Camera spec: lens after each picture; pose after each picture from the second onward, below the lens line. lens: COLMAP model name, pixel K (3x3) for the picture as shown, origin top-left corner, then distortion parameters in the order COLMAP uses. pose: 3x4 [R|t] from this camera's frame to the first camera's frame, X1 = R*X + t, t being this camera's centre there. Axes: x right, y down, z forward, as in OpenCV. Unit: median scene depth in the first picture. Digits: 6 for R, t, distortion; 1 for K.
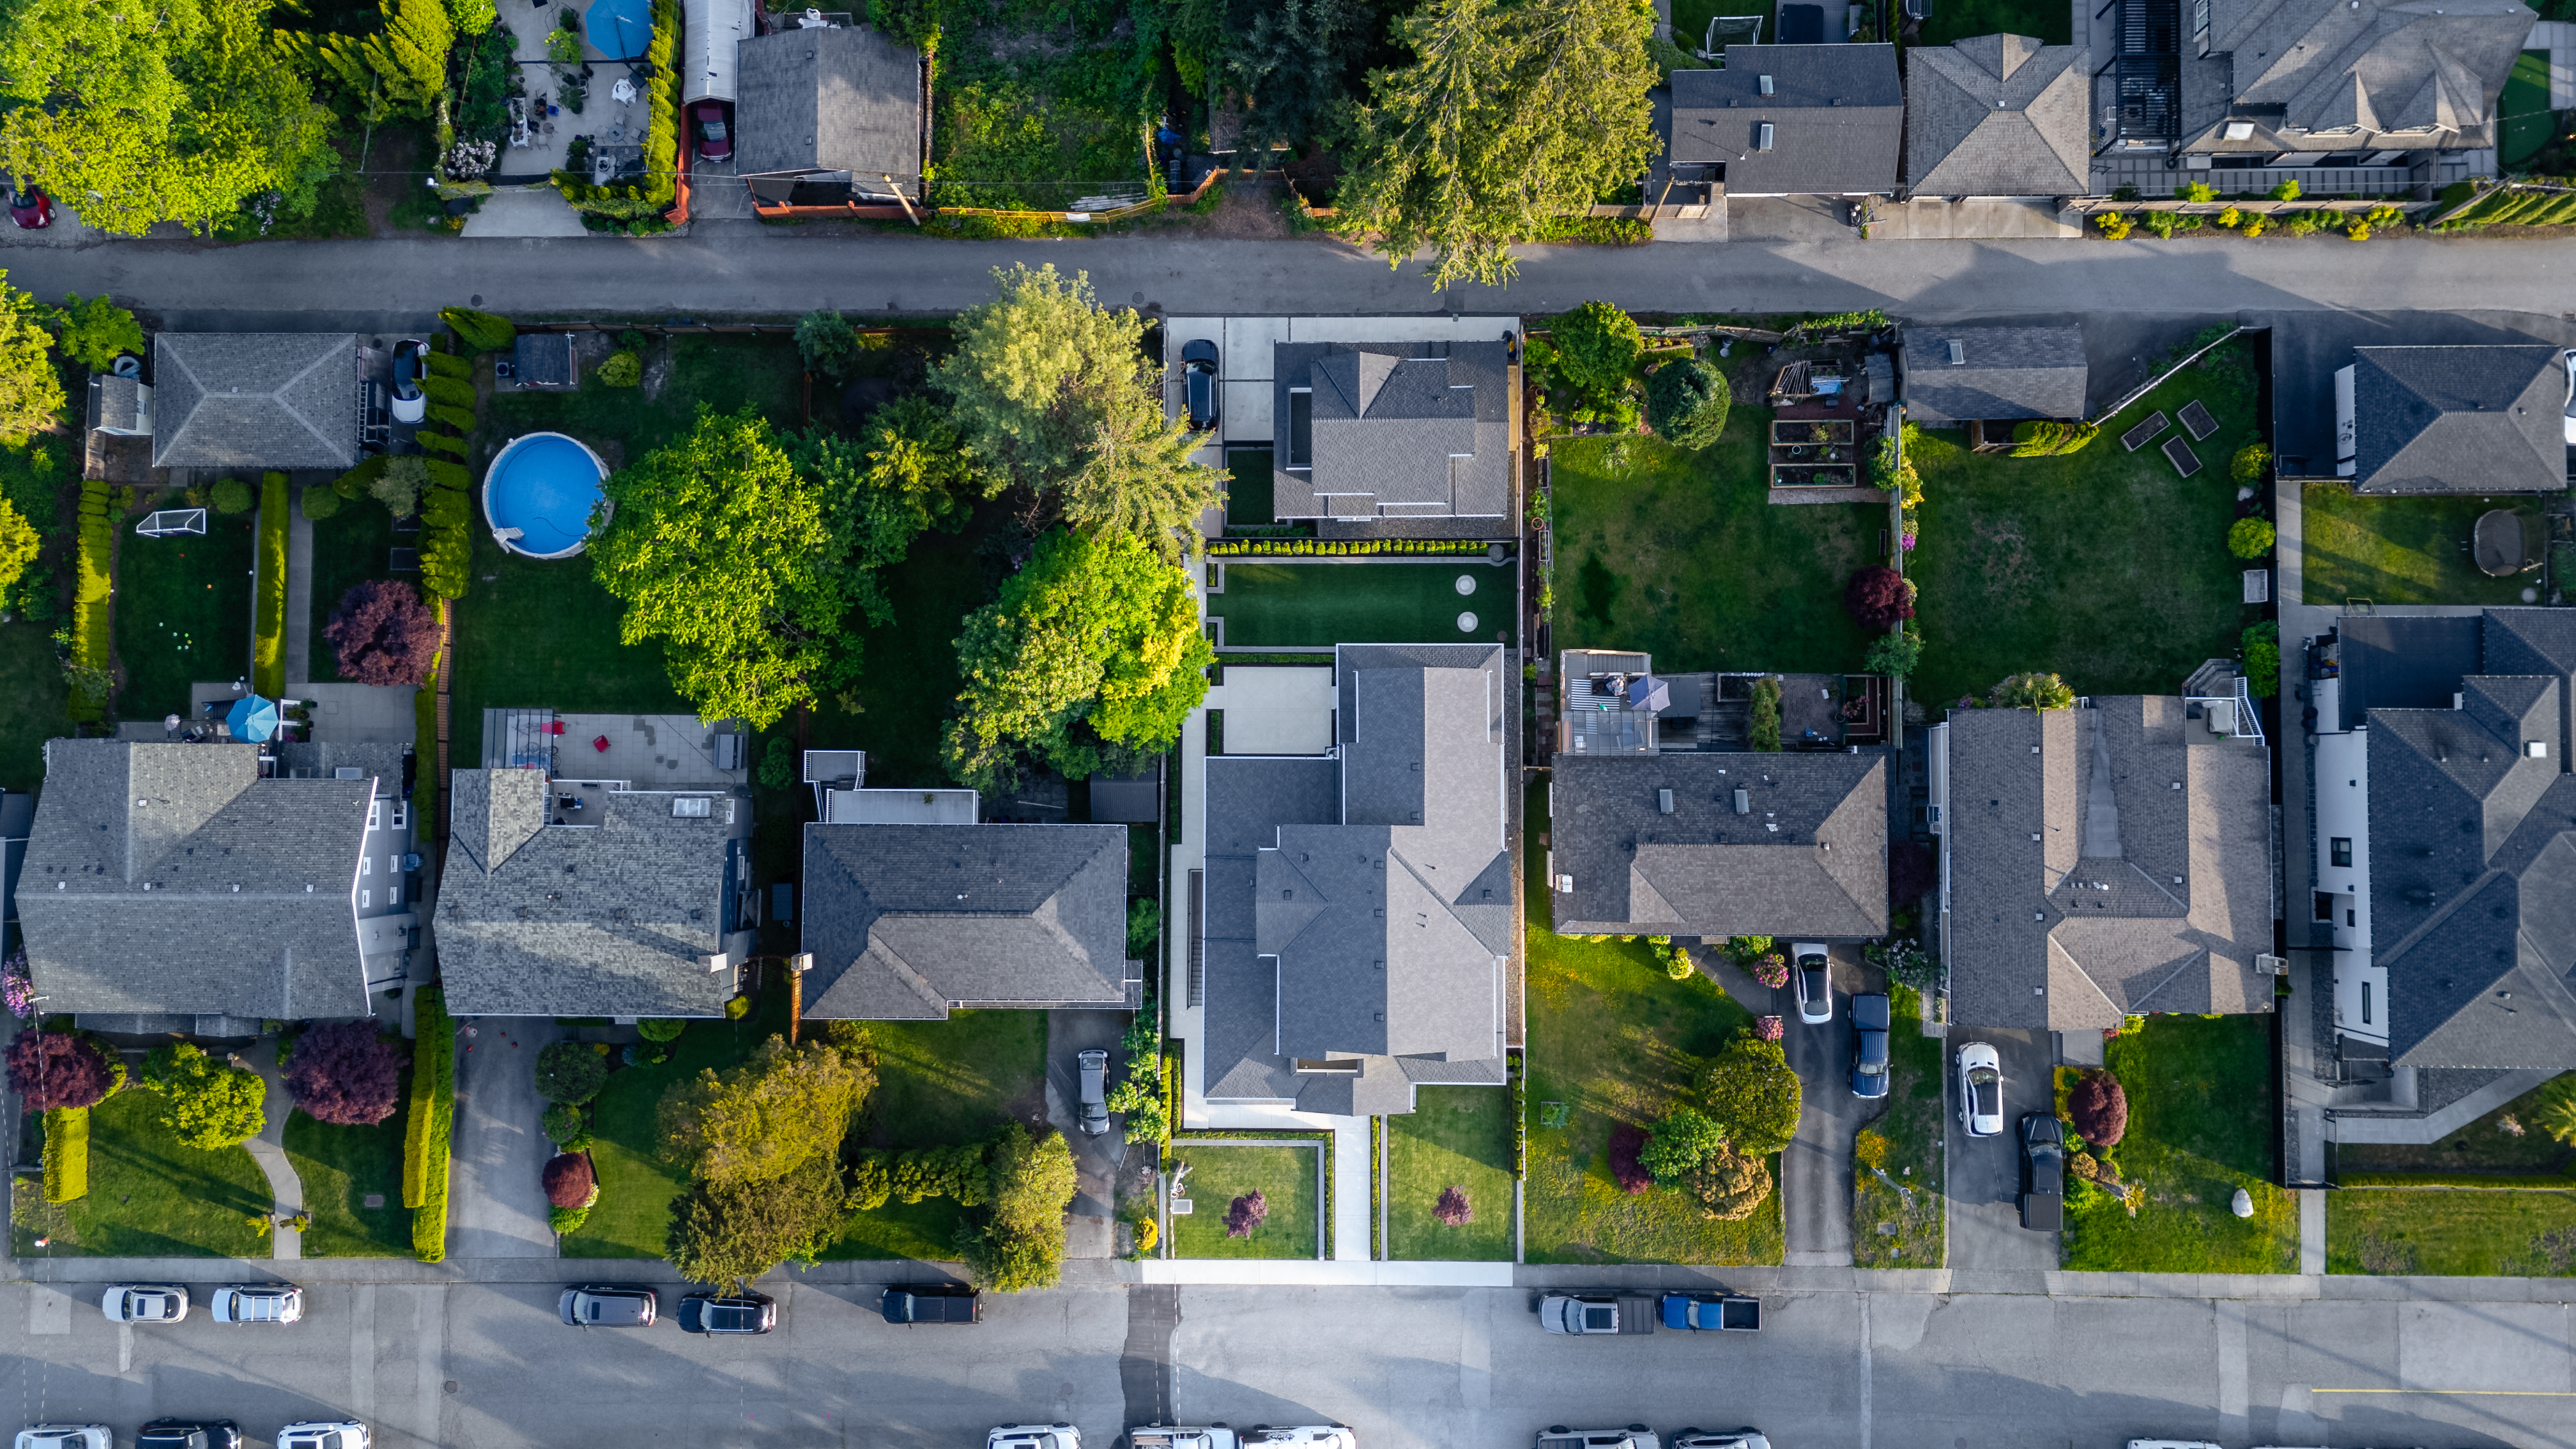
lens RADIAL K [[1890.1, 0, 1288.0], [0, 1890.1, 724.5], [0, 0, 1]] dist [0.071402, -0.062582]
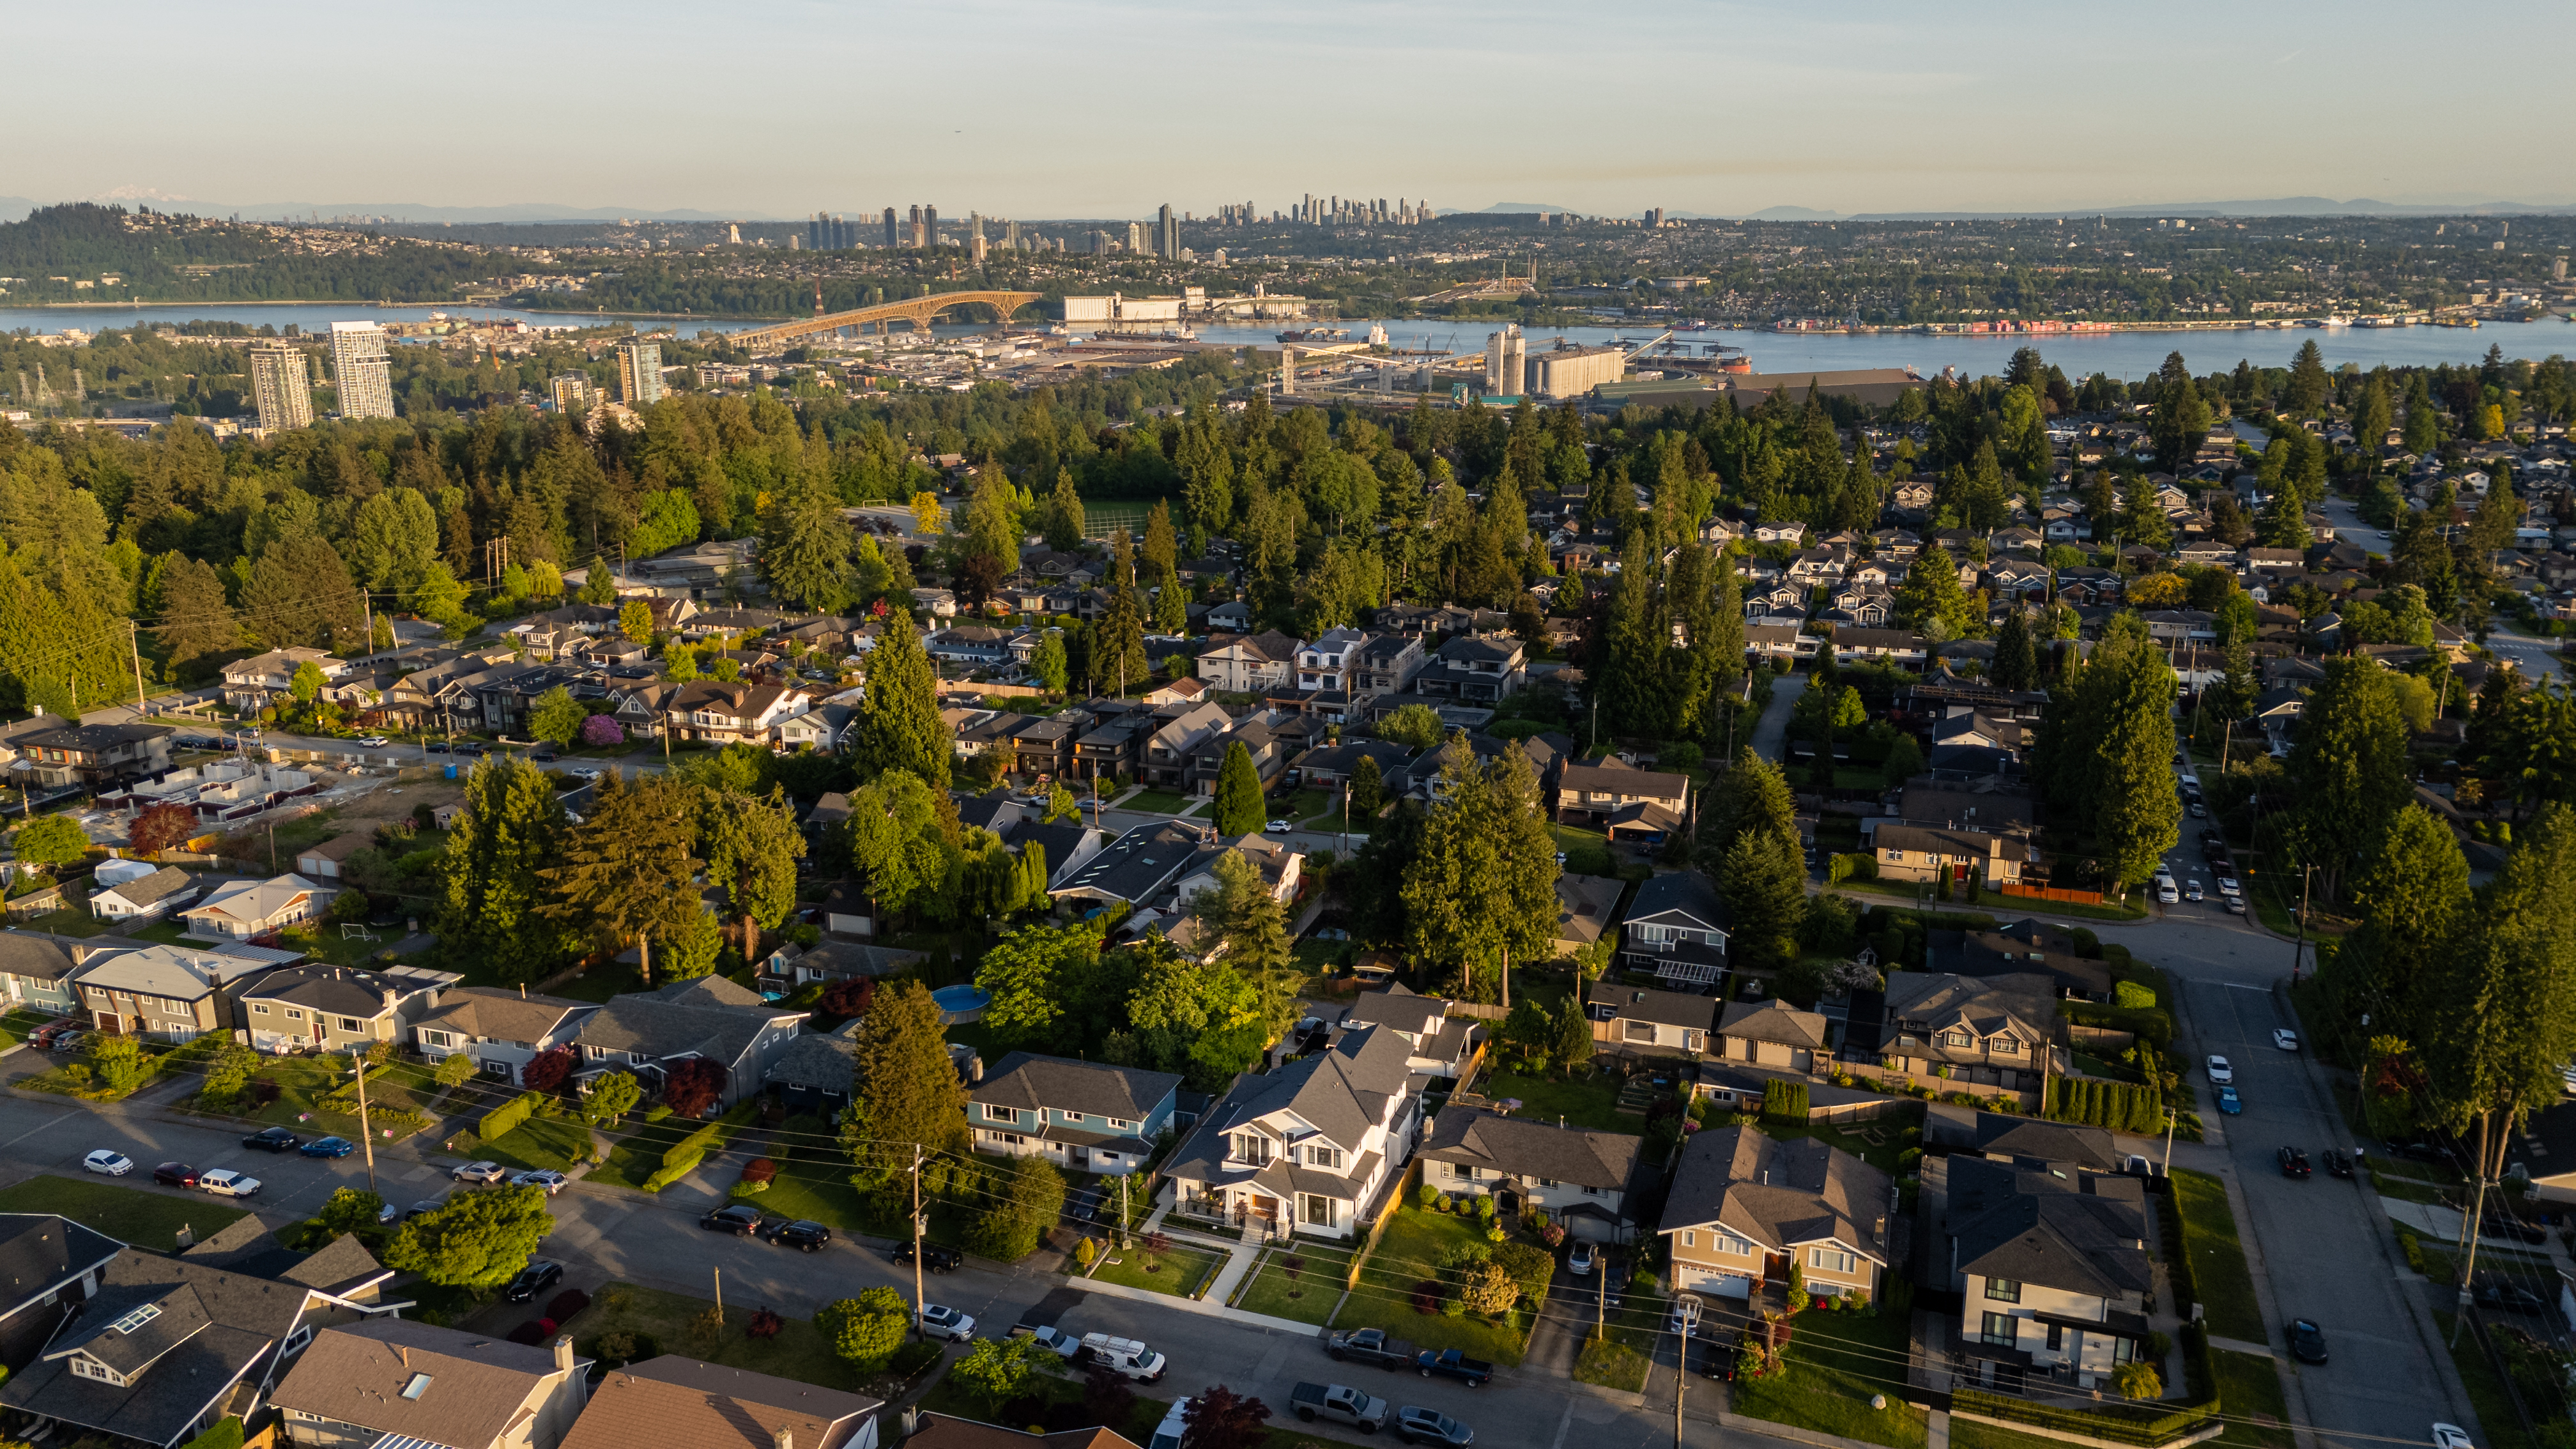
lens RADIAL K [[1885.7, 0, 1298.7], [0, 1885.7, 719.2], [0, 0, 1]] dist [0.157539, -0.340192]
pose [[0.945581, 0.105737, -0.307728, 0.474523], [-0.325267, 0.281528, -0.902742, 1.392136], [-0.008819, 0.953709, 0.300600, 0.183372]]
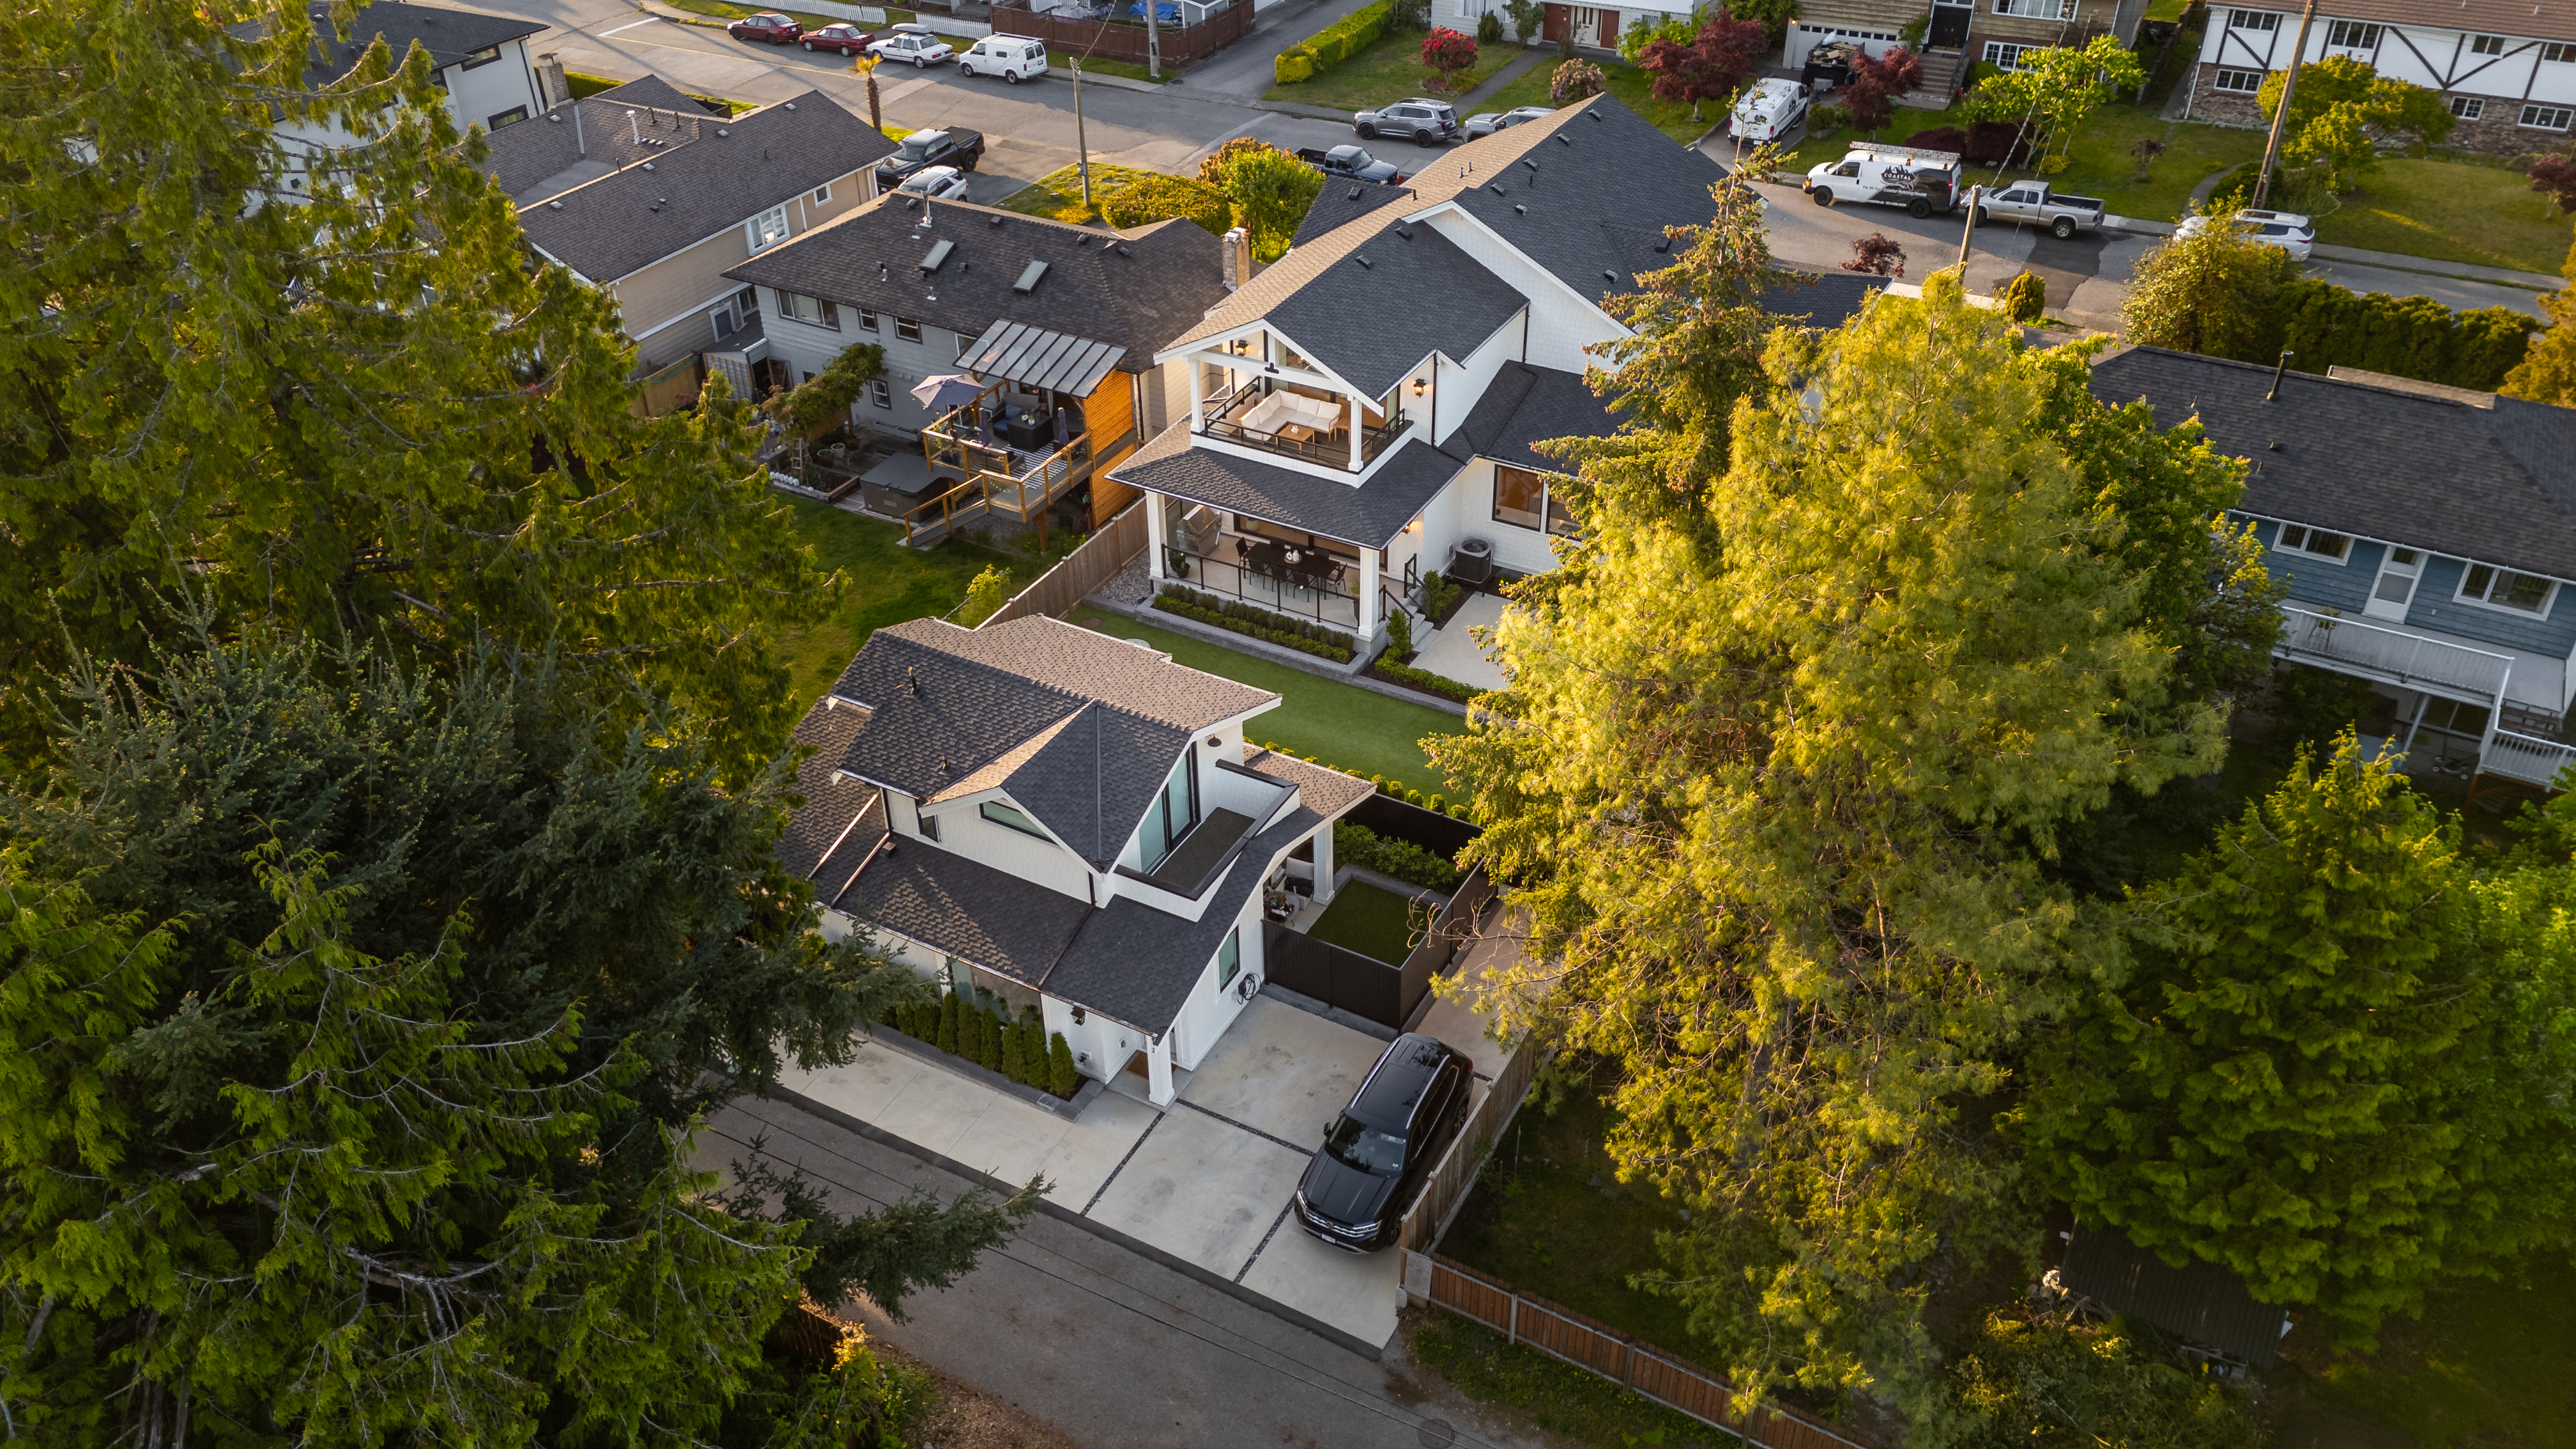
lens RADIAL K [[1890.1, 0, 1288.0], [0, 1890.1, 724.5], [0, 0, 1]] dist [0.071402, -0.062582]
pose [[-0.872881, -0.244672, 0.422154, -0.169480], [0.487301, -0.481170, 0.728707, -0.428553], [0.024834, 0.841791, 0.539233, 0.746664]]
